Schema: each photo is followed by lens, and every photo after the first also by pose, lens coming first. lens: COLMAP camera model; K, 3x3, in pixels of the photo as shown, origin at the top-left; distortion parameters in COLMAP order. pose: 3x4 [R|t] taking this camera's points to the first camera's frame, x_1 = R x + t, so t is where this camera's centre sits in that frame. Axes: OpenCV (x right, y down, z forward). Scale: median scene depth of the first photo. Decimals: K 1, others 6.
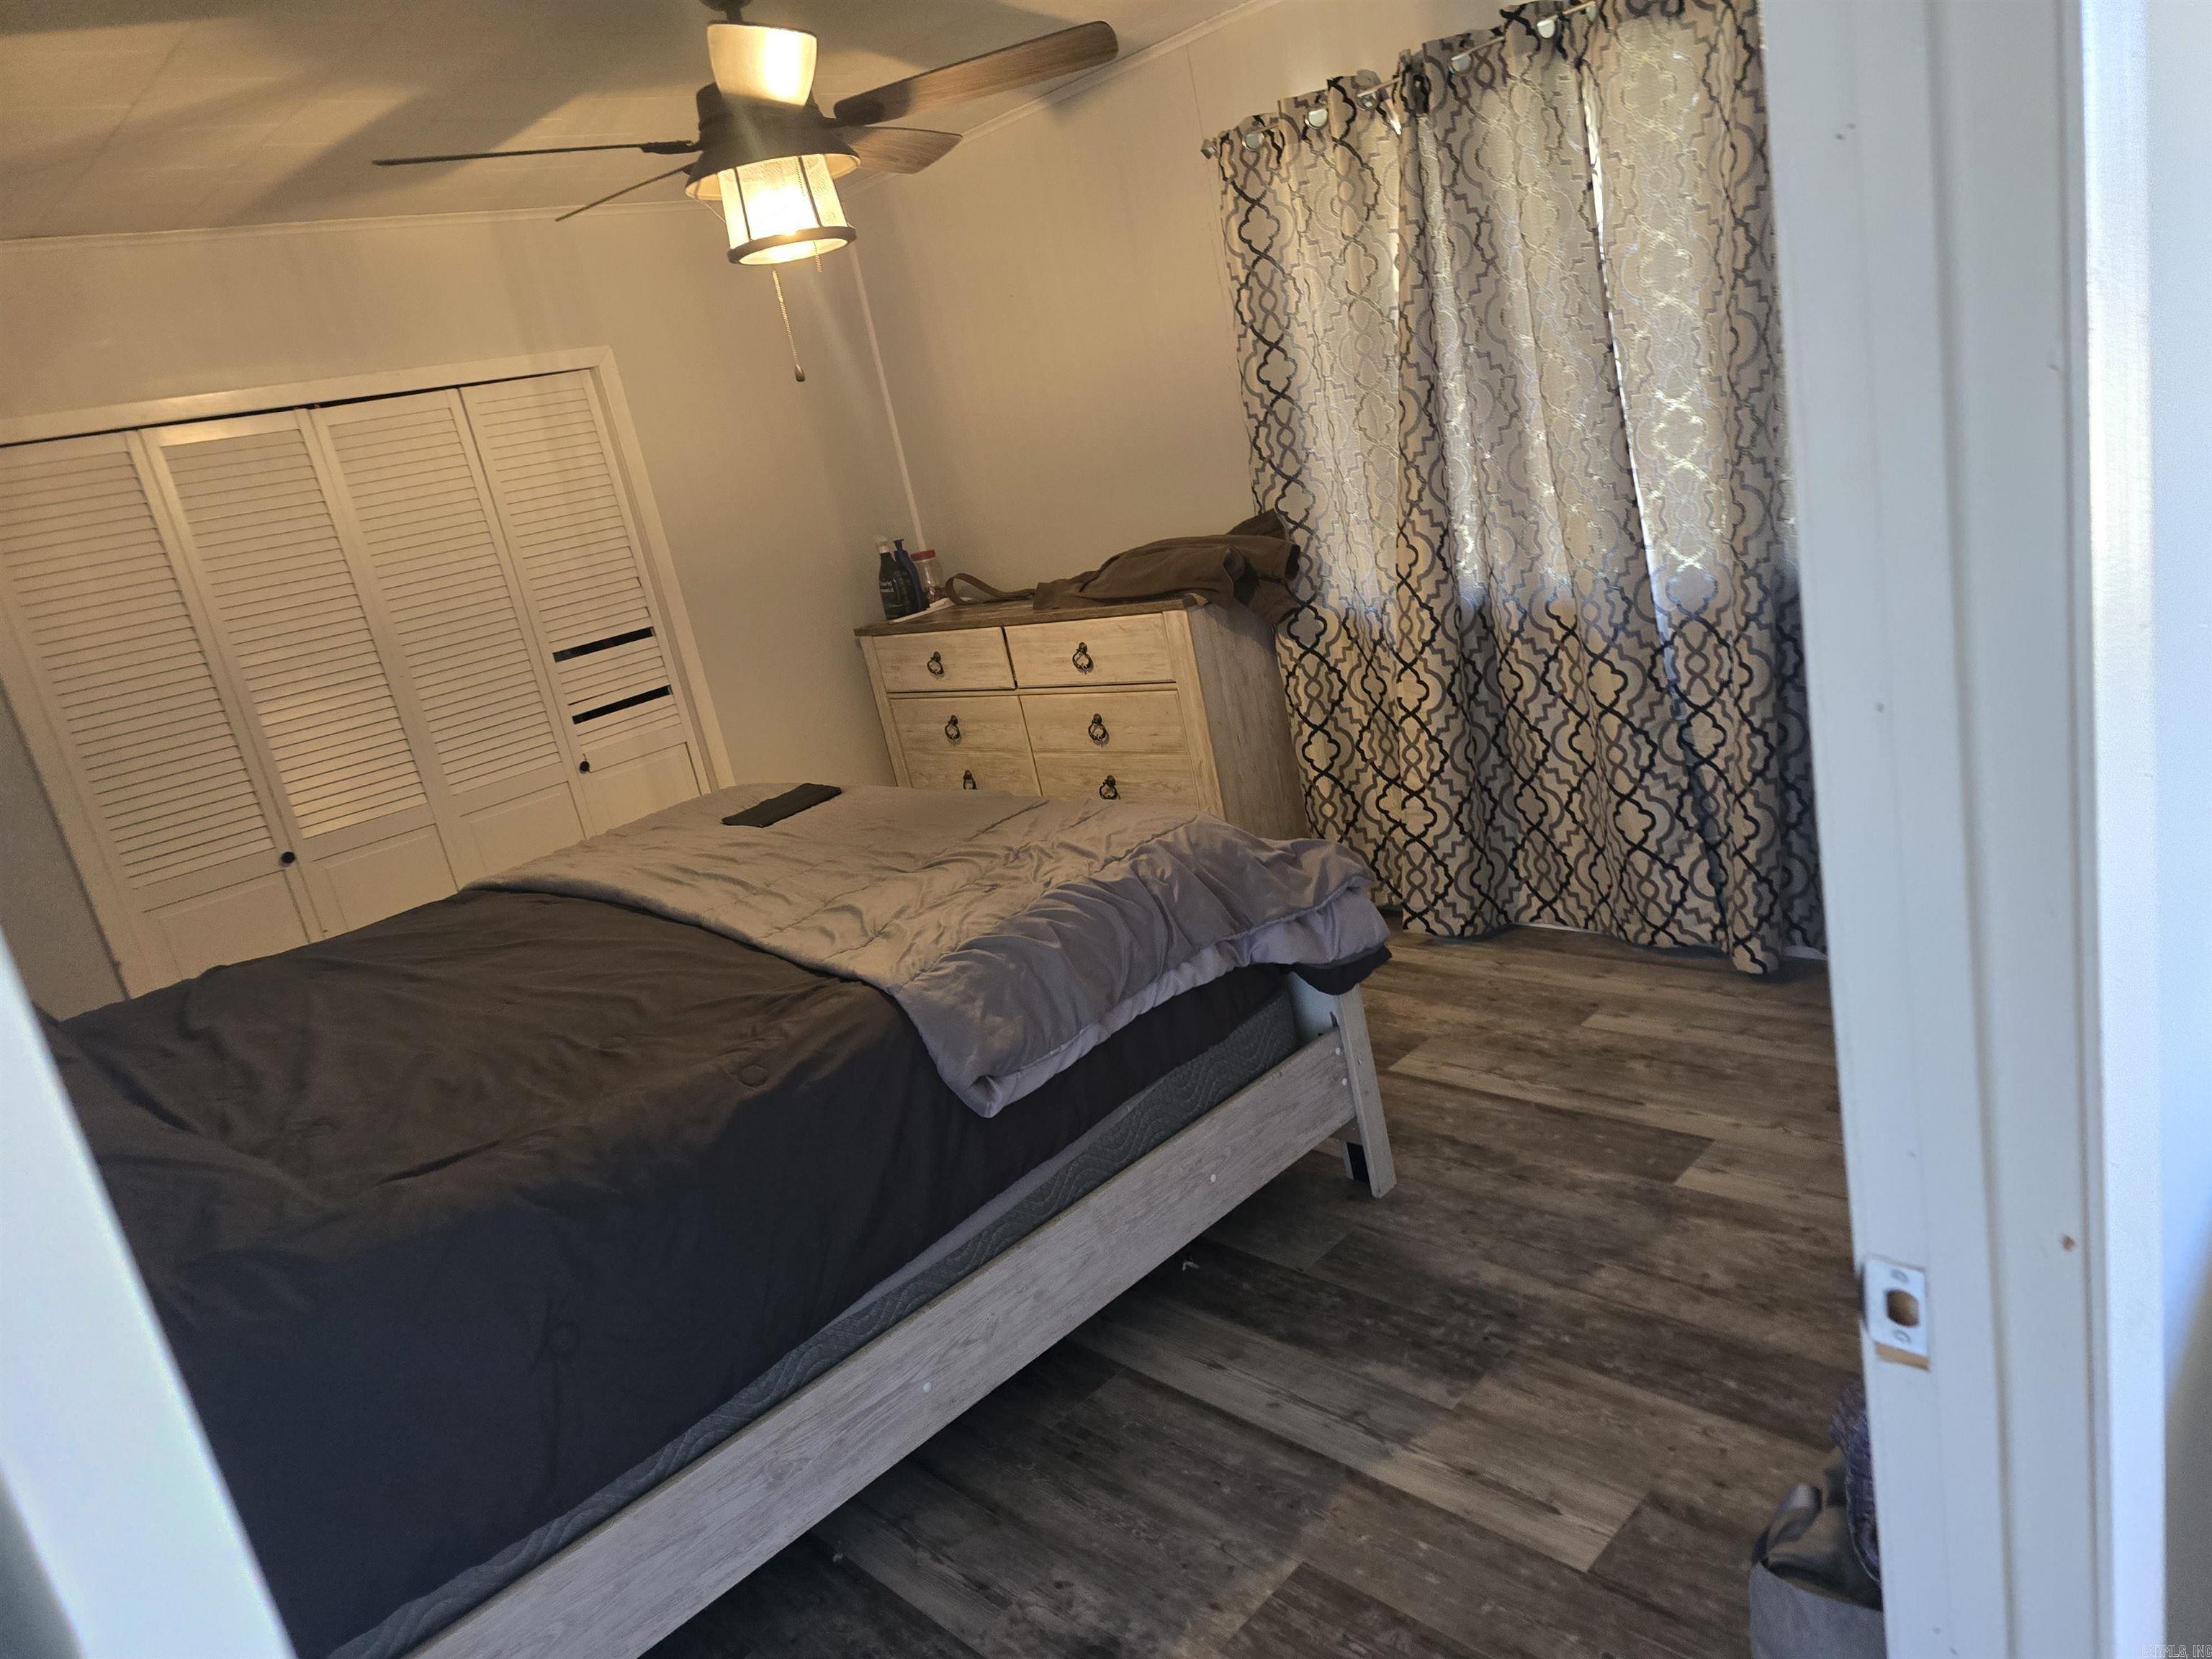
lens RADIAL K [[1470.1, 0, 1111.4], [0, 1470.1, 817.1], [0, 0, 1]] dist [0.108605, -0.153893]
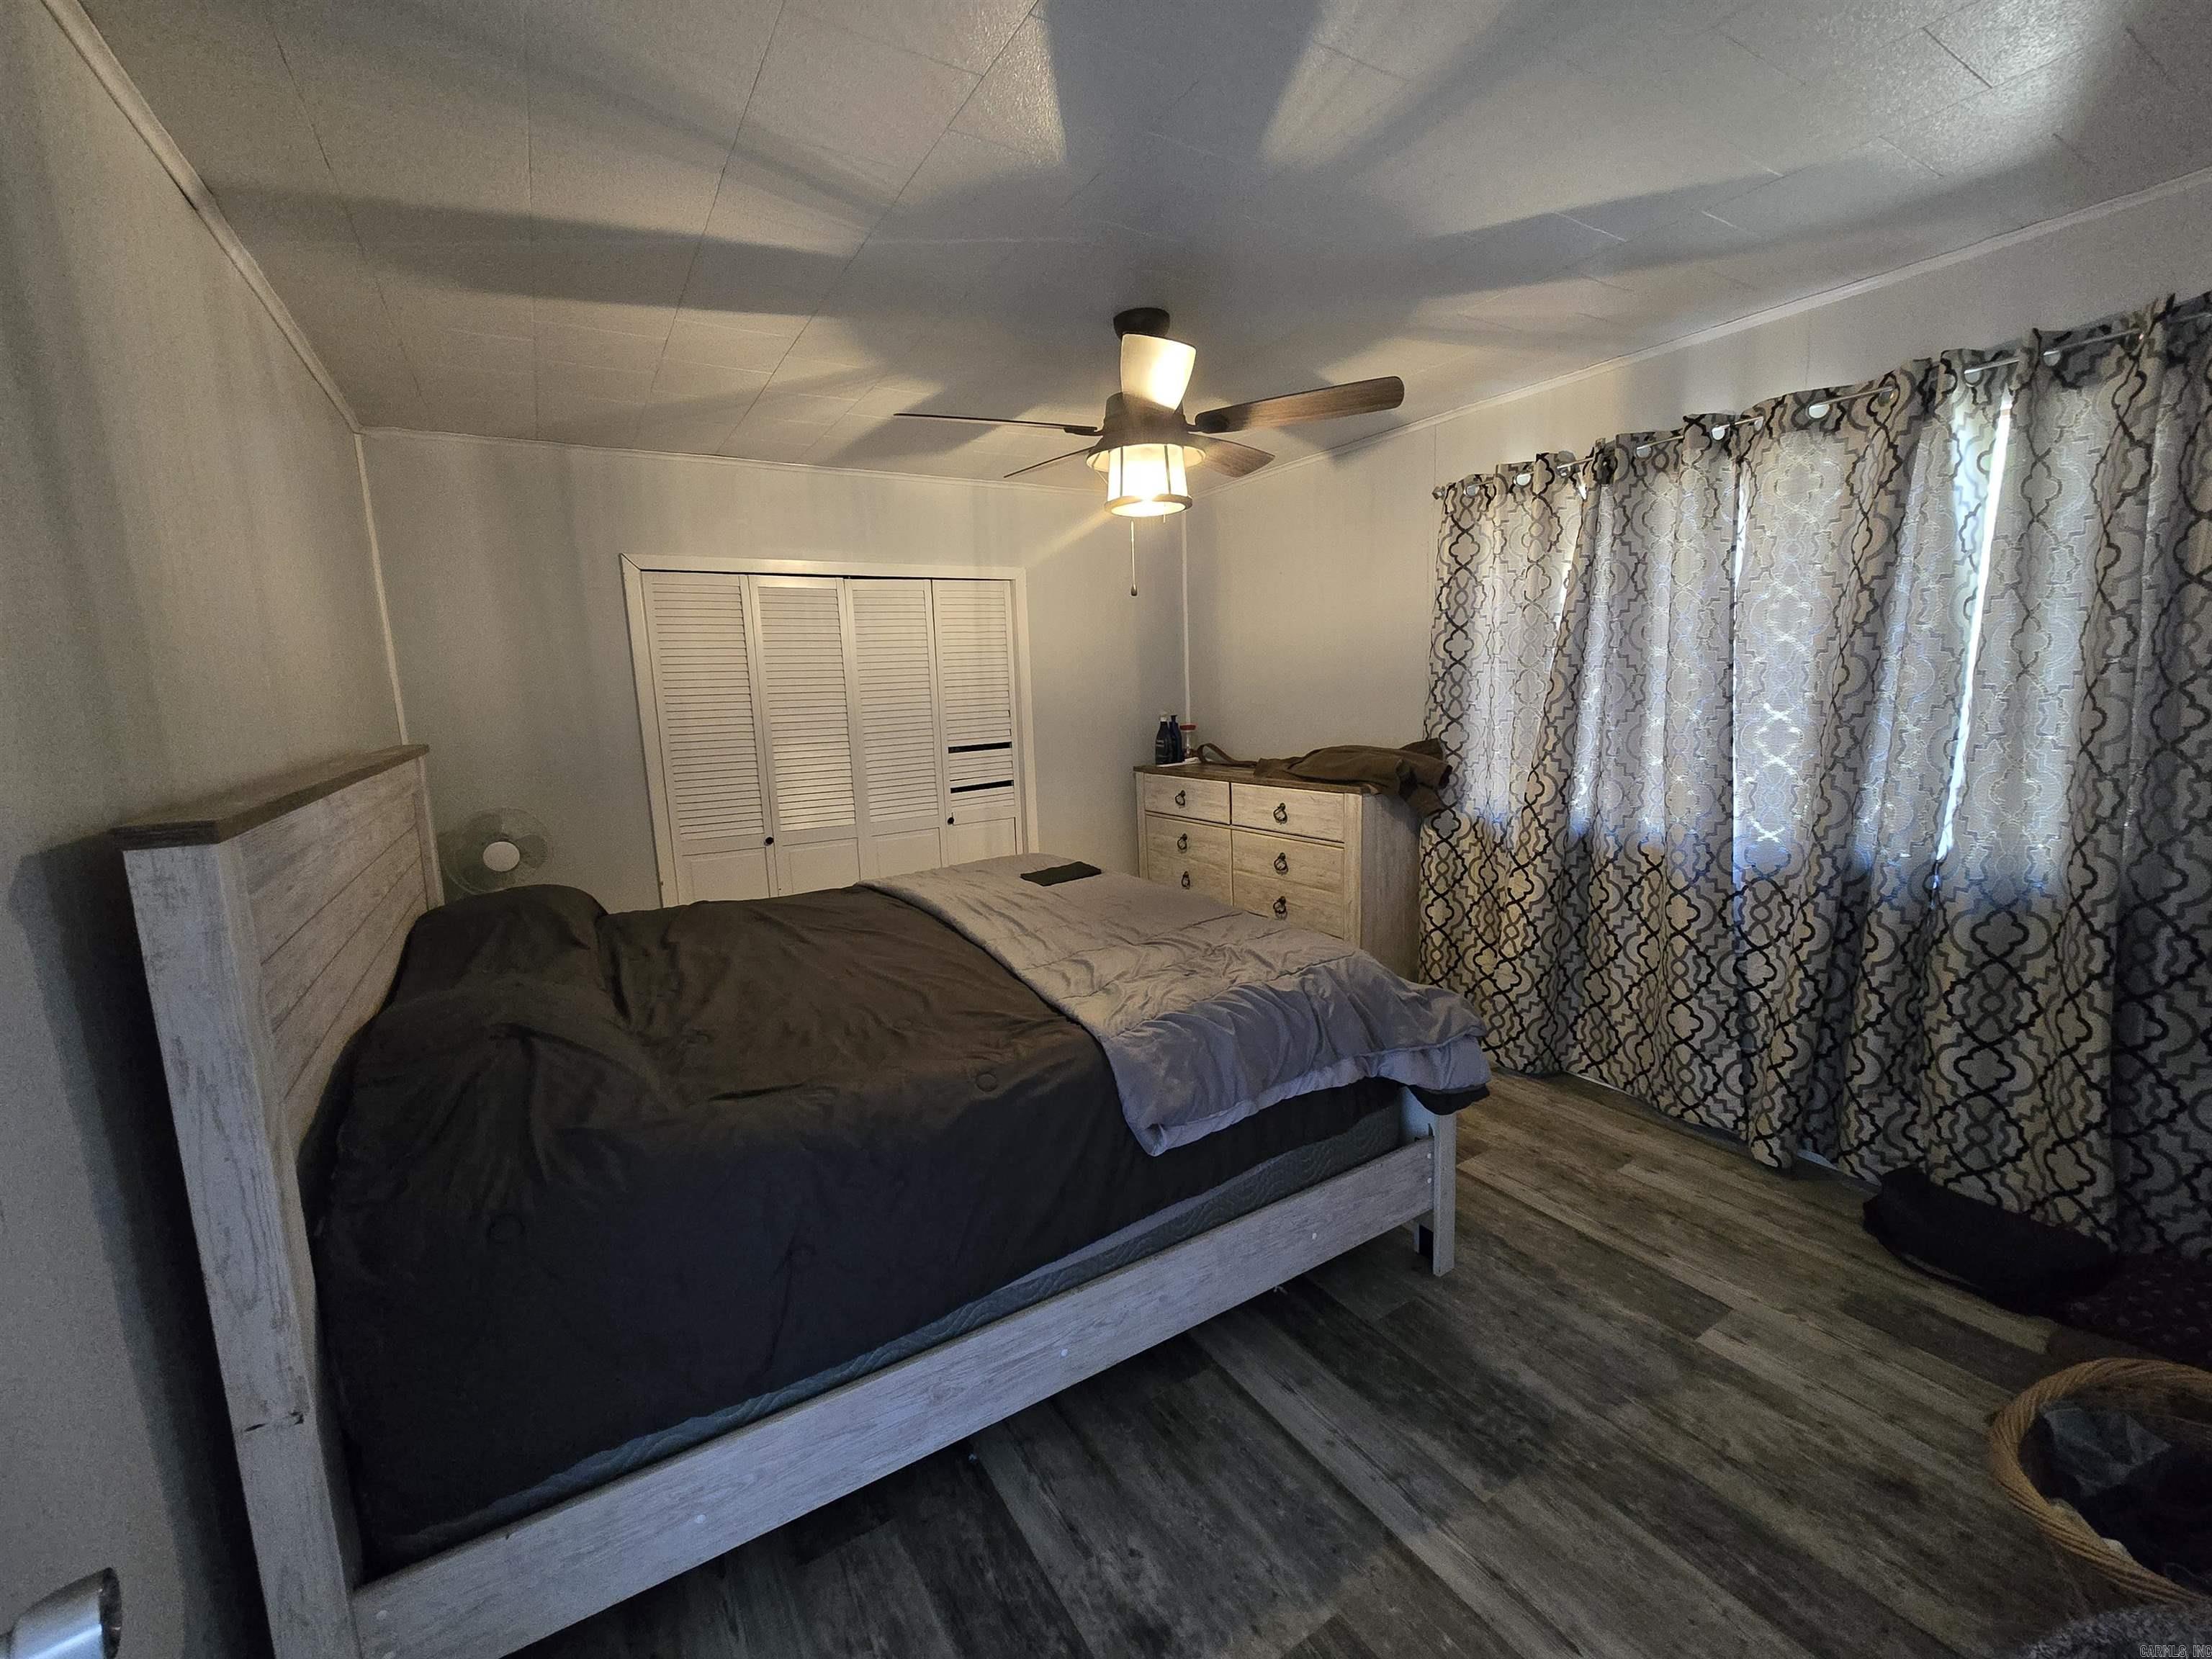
lens RADIAL K [[906.4, 0, 1096.8], [0, 906.4, 828.2], [0, 0, 1]] dist [-0.004459, 0.000669]
pose [[0.960236, 0.196940, -0.197894, -0.018278], [-0.210465, 0.976342, -0.049600, -0.014725], [0.183444, 0.089277, 0.978968, 0.117448]]
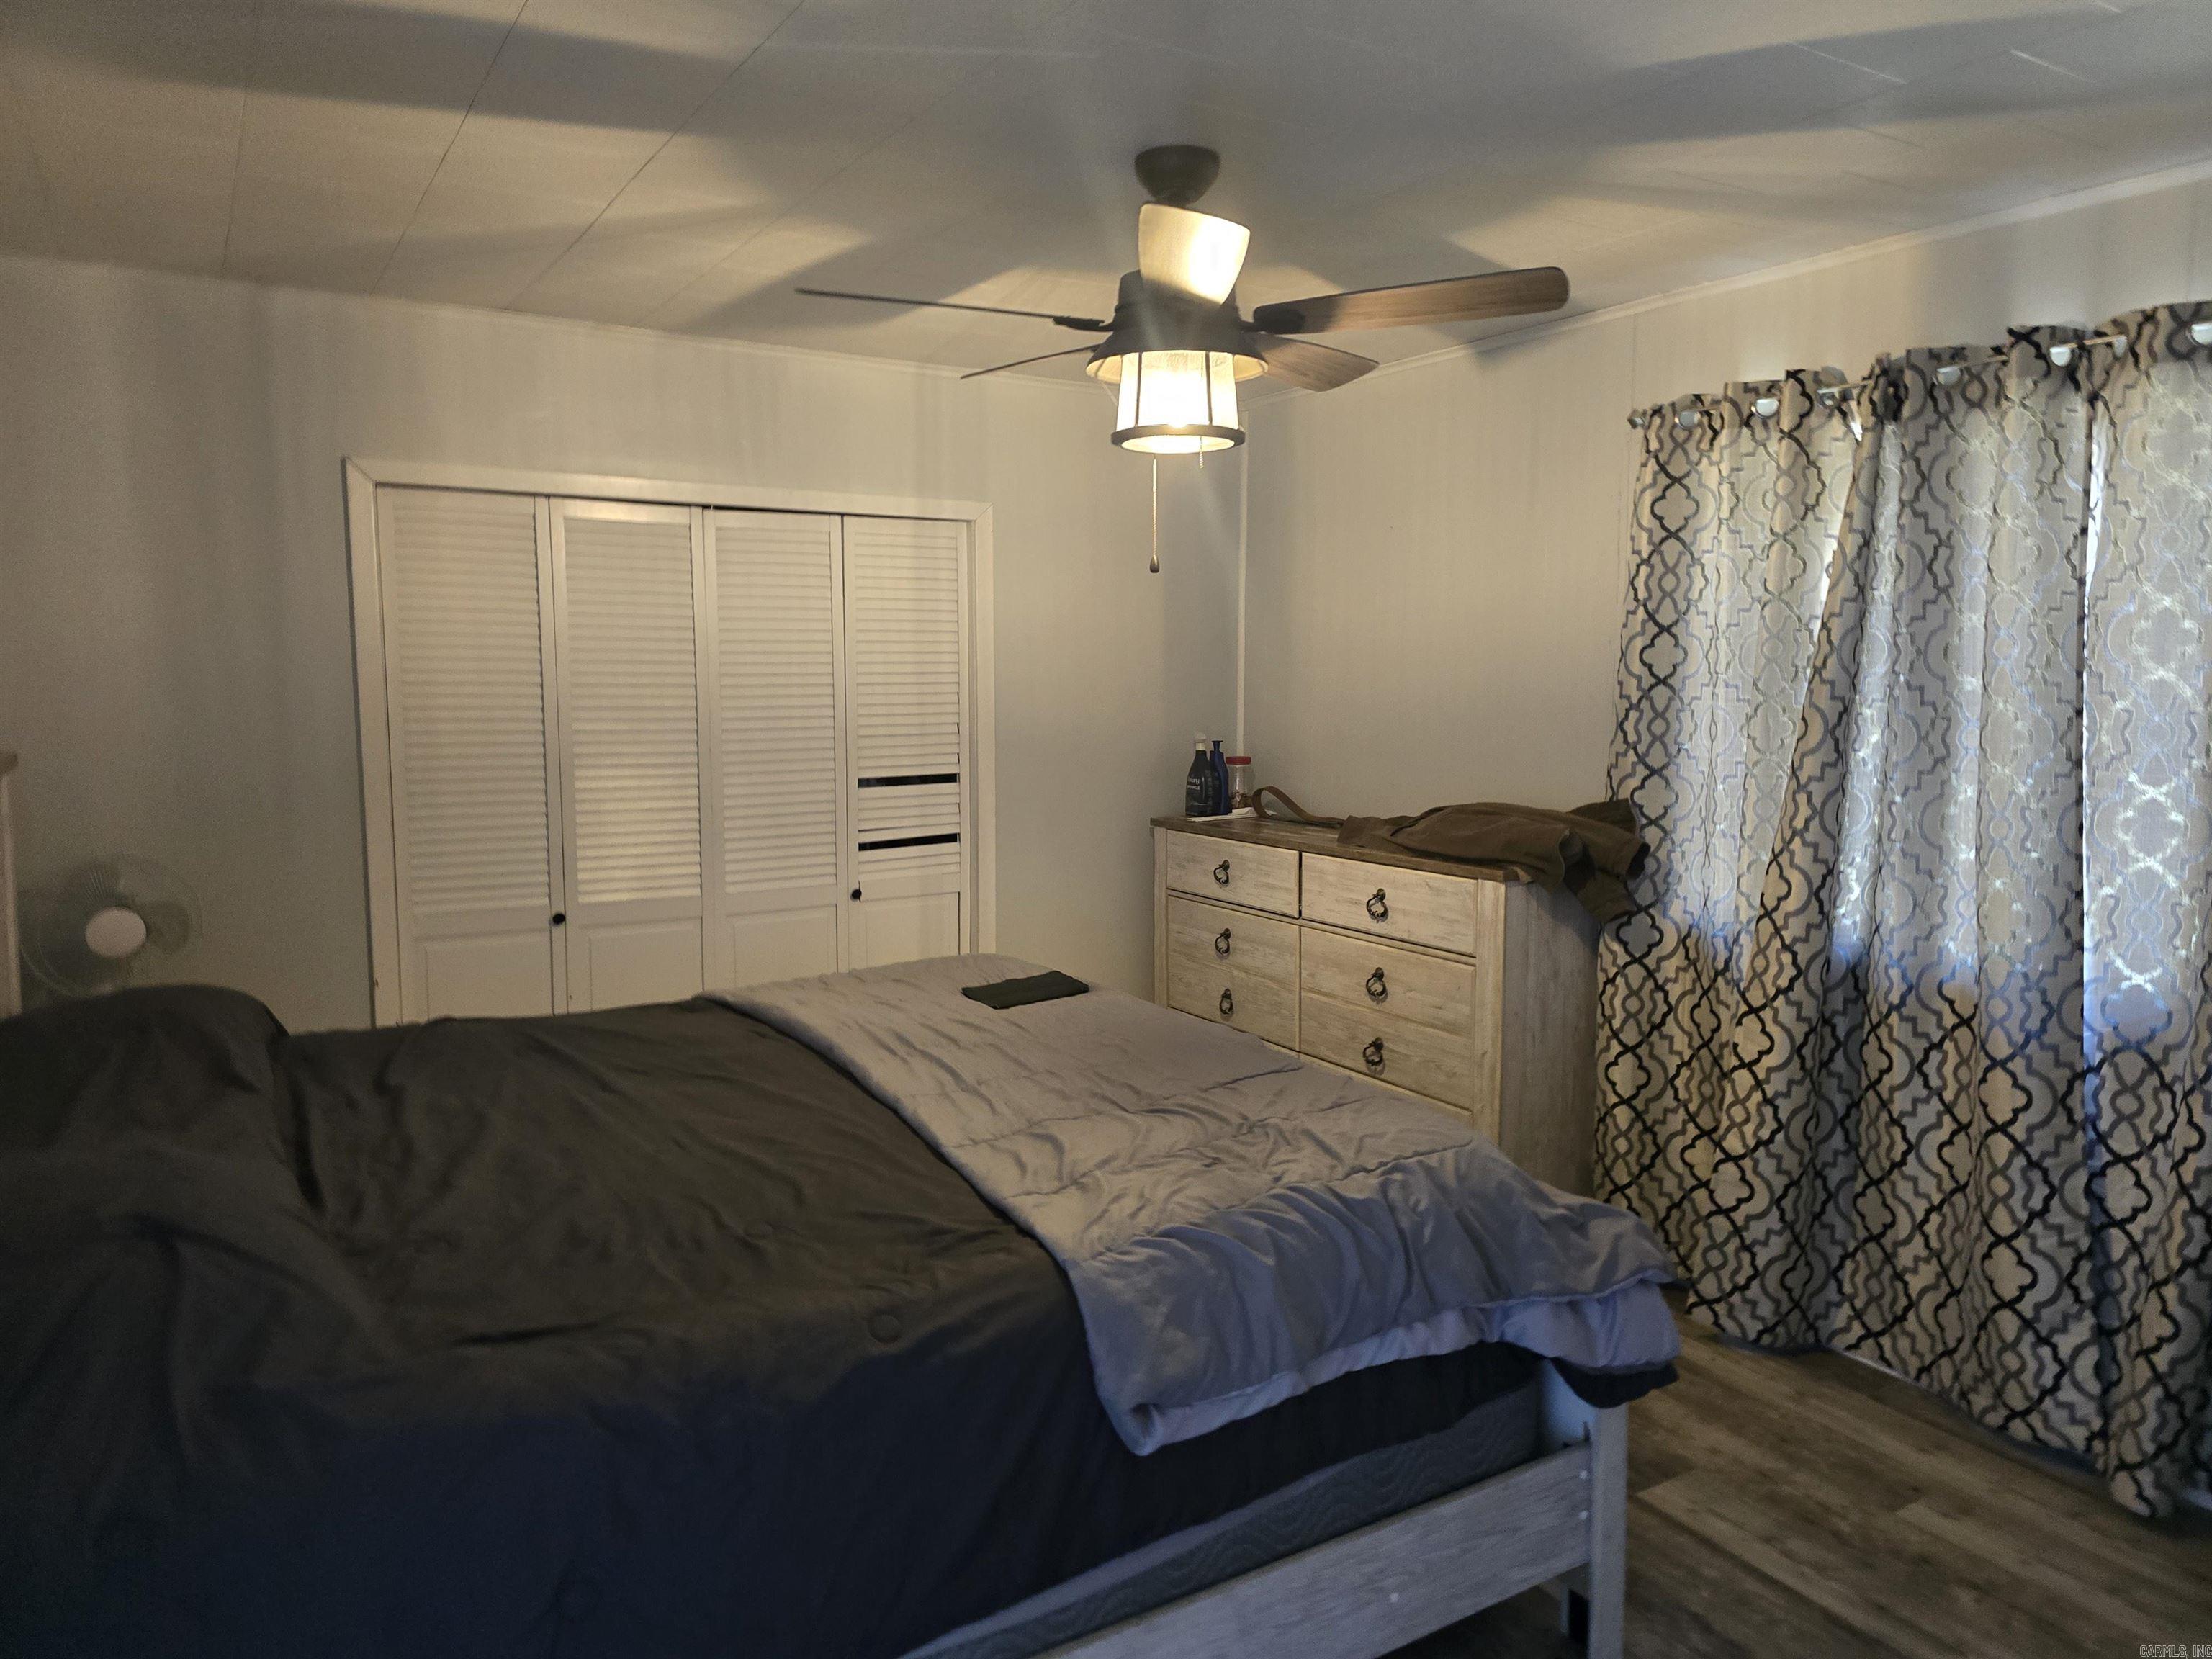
lens RADIAL K [[1481.4, 0, 1108.0], [0, 1481.4, 804.2], [0, 0, 1]] dist [0.050987, -0.052012]
pose [[0.953057, 0.221964, -0.205949, -0.005411], [-0.248854, 0.961671, -0.115155, -0.026428], [0.172495, 0.161001, 0.971763, 0.077968]]
